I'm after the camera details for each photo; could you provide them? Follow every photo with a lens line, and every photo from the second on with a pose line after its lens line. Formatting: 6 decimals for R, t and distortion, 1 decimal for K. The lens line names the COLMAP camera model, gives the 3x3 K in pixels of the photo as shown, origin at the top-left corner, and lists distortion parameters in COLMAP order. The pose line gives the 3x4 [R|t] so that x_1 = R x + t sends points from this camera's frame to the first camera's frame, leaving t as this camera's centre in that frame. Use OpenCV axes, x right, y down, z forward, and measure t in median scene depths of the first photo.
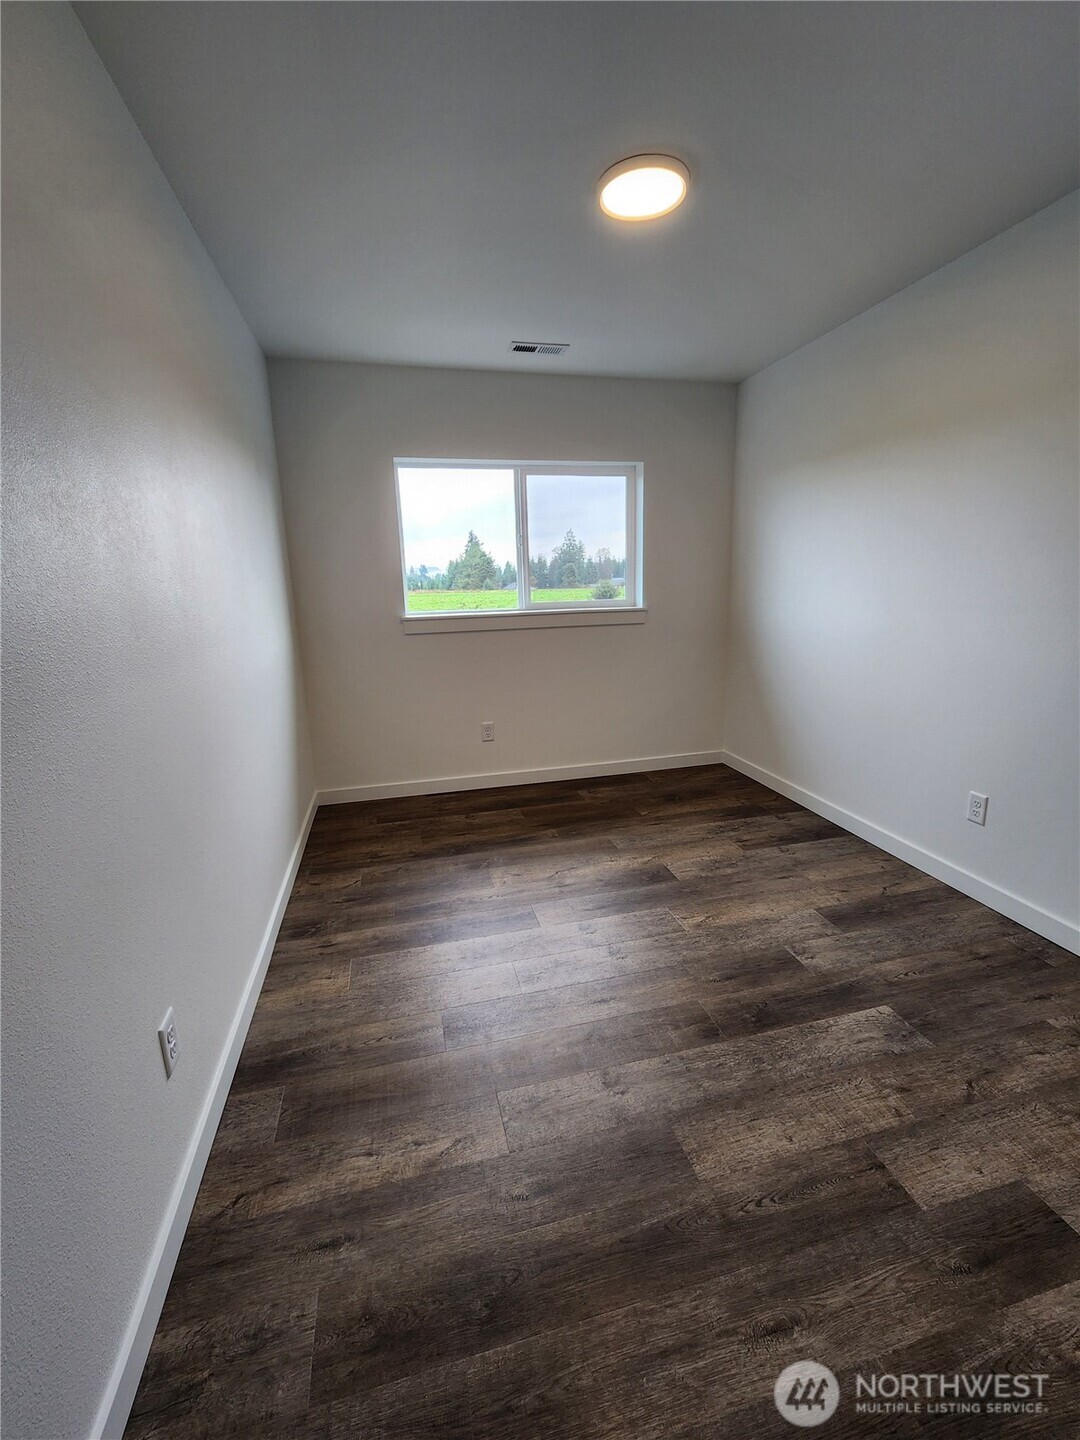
lens RADIAL K [[608.9, 0, 540.0], [0, 608.9, 720.0], [0, 0, 1]] dist [0.002266, 0.000032]
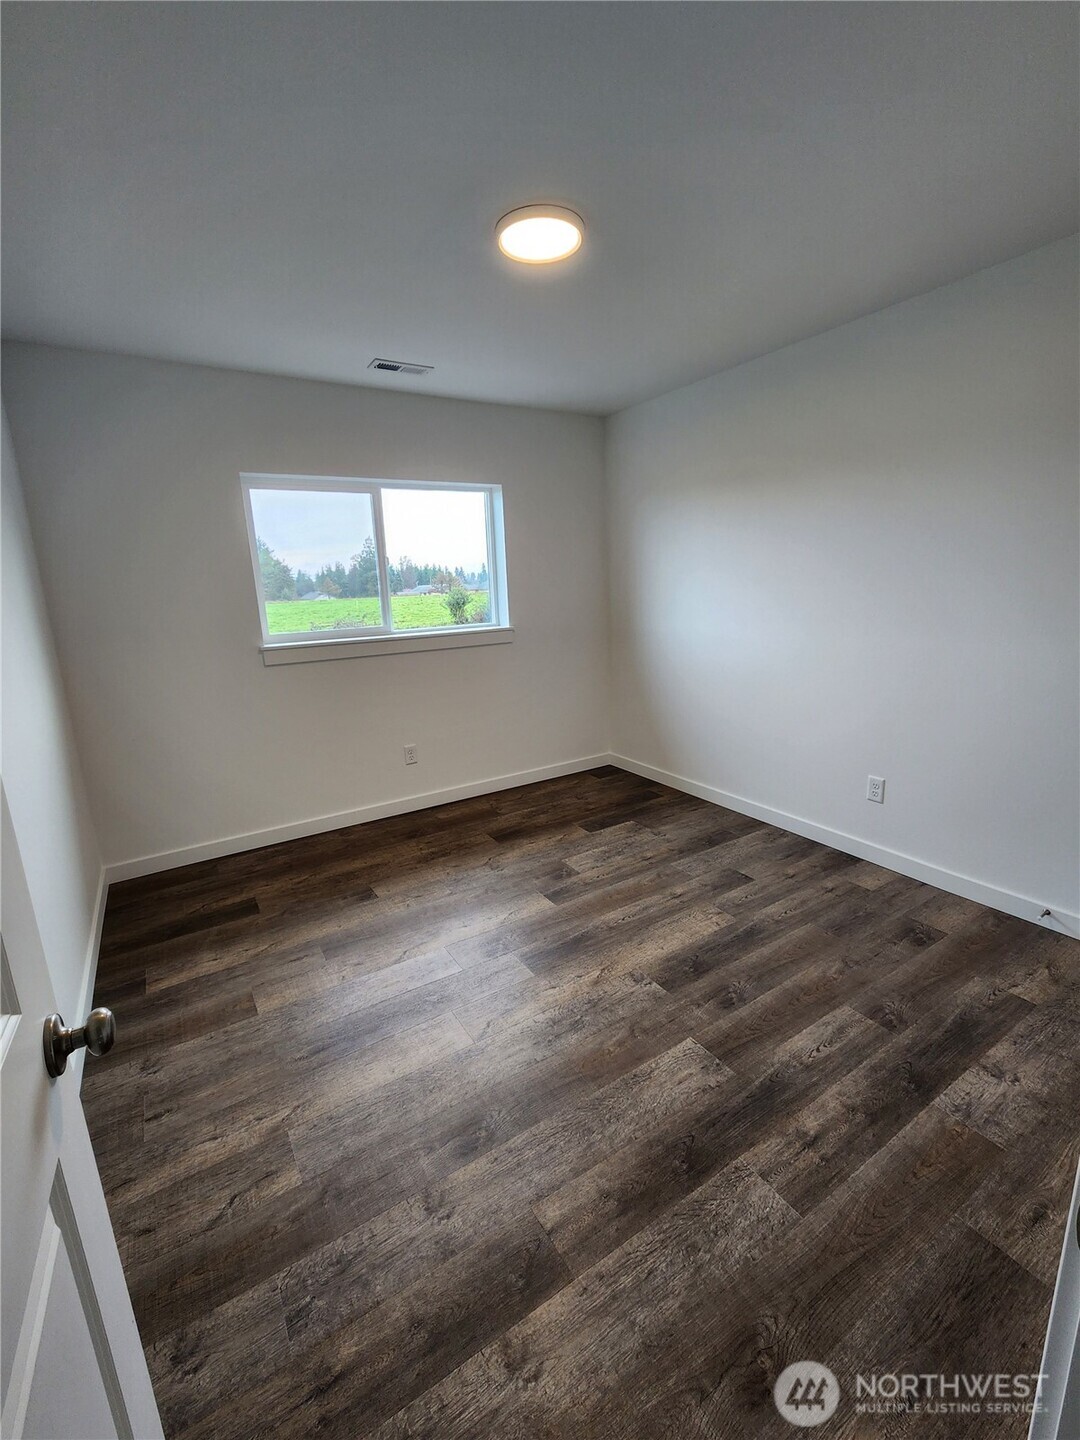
lens RADIAL K [[634.0, 0, 530.7], [0, 634.0, 761.4], [0, 0, 1]] dist [0.001289, 0.000237]
pose [[0.943586, -0.105376, 0.313912, -0.224340], [0.101378, 0.994423, 0.029084, 0.020298], [-0.315226, 0.004380, 0.949006, -0.047433]]
